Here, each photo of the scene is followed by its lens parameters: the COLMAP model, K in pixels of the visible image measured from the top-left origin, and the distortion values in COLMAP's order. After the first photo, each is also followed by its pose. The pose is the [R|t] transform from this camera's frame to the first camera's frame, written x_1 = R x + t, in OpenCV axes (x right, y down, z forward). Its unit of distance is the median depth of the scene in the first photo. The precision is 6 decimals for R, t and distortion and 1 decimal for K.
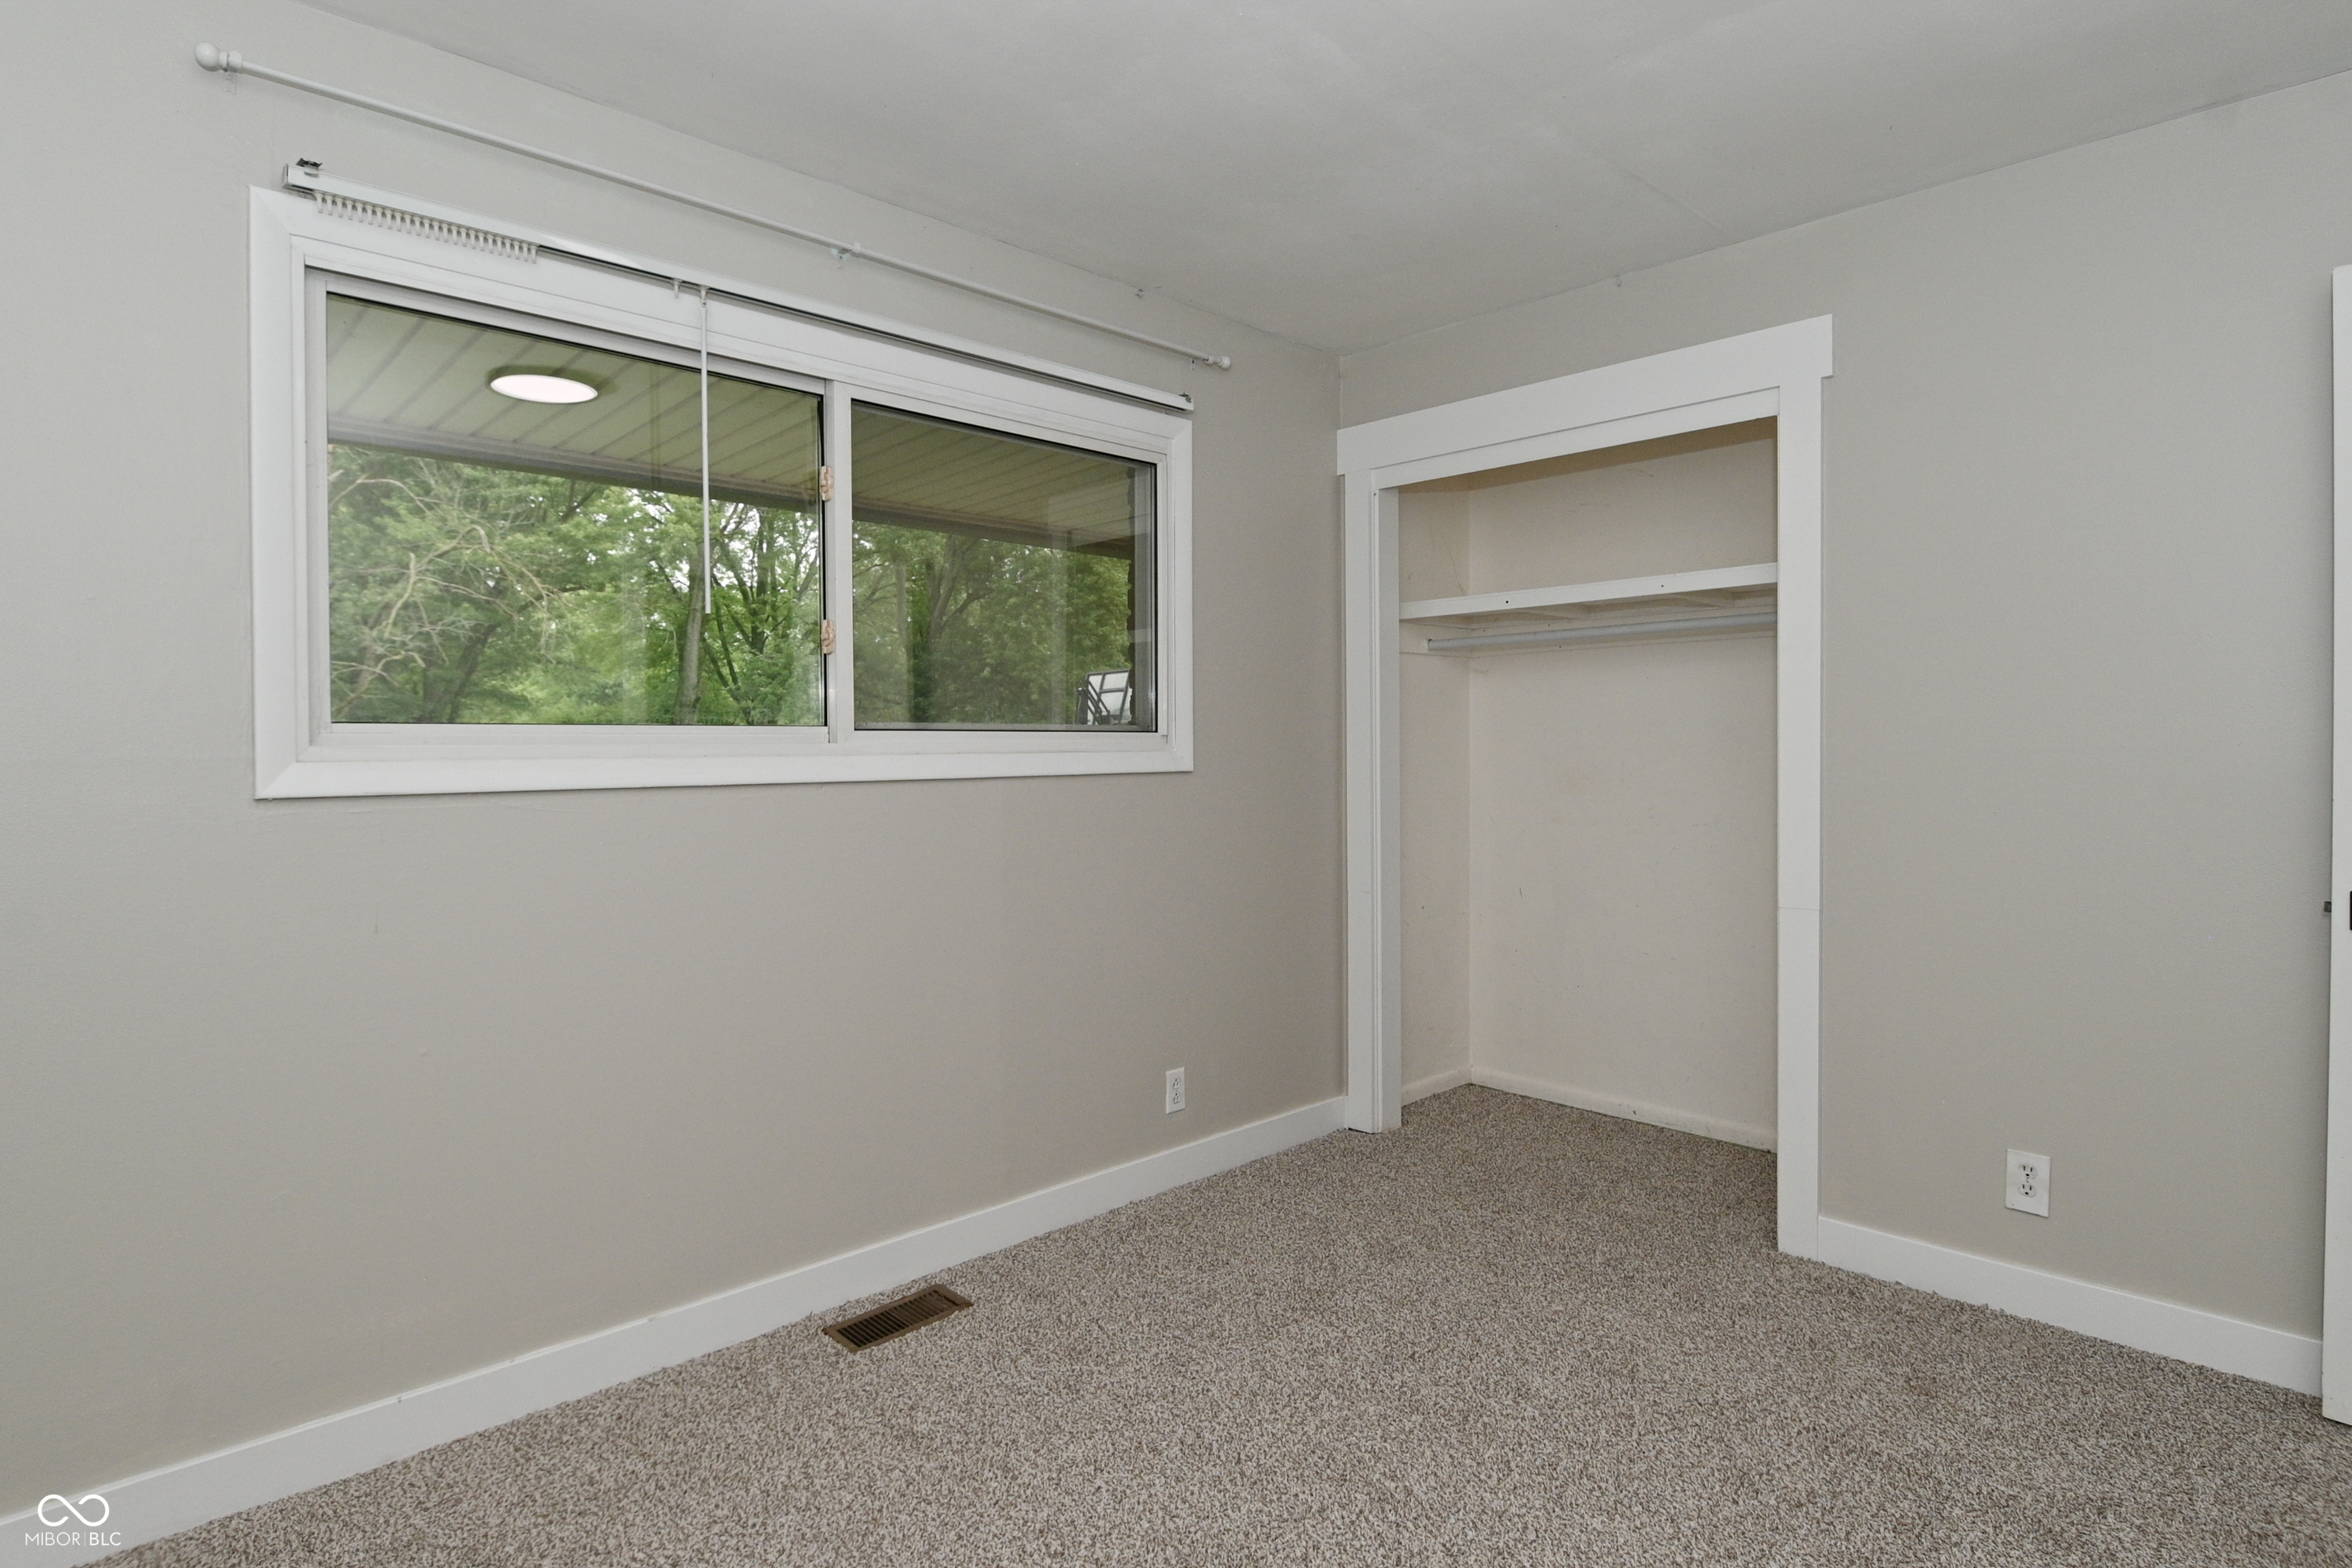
lens RADIAL K [[1248.3, 0, 1178.4], [0, 1248.3, 769.9], [0, 0, 1]] dist [0.026974, -0.036183]
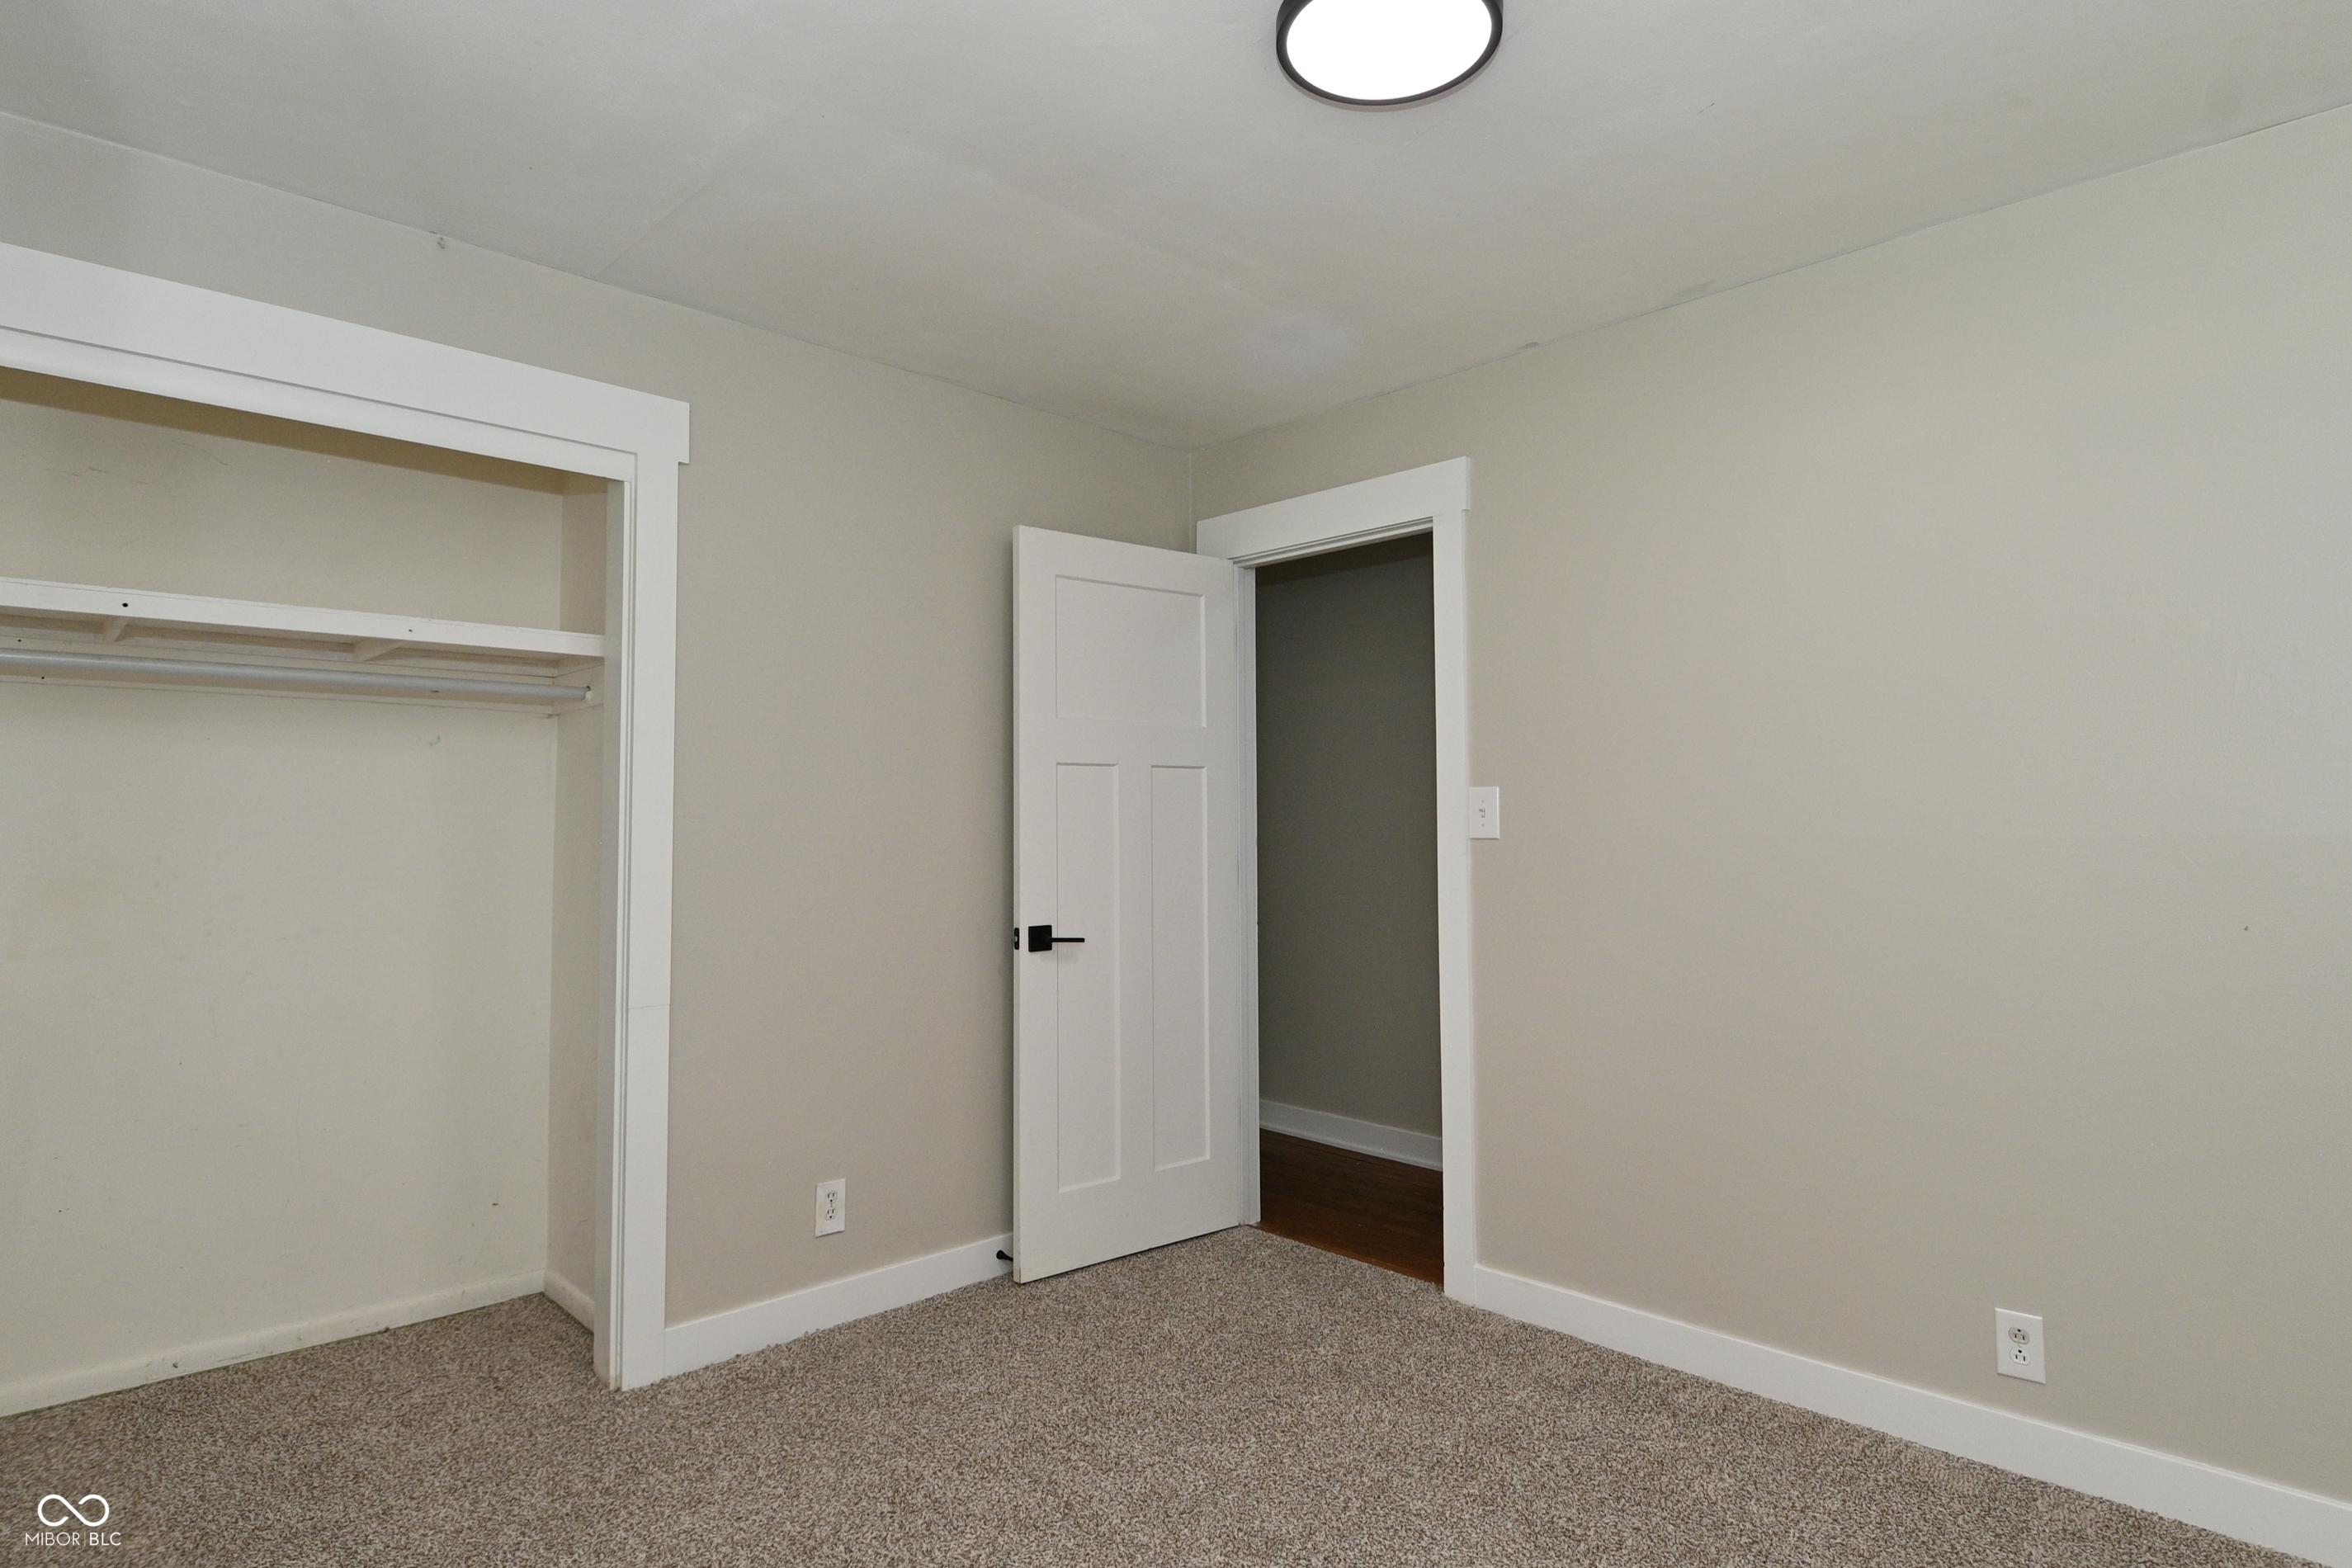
lens RADIAL K [[1248.3, 0, 1178.4], [0, 1248.3, 769.9], [0, 0, 1]] dist [0.026974, -0.036183]
pose [[-0.013552, 0.048023, 0.998754, -0.469802], [0.016981, 0.998713, -0.047791, -0.016145], [-0.999764, 0.016312, -0.014350, 0.622046]]
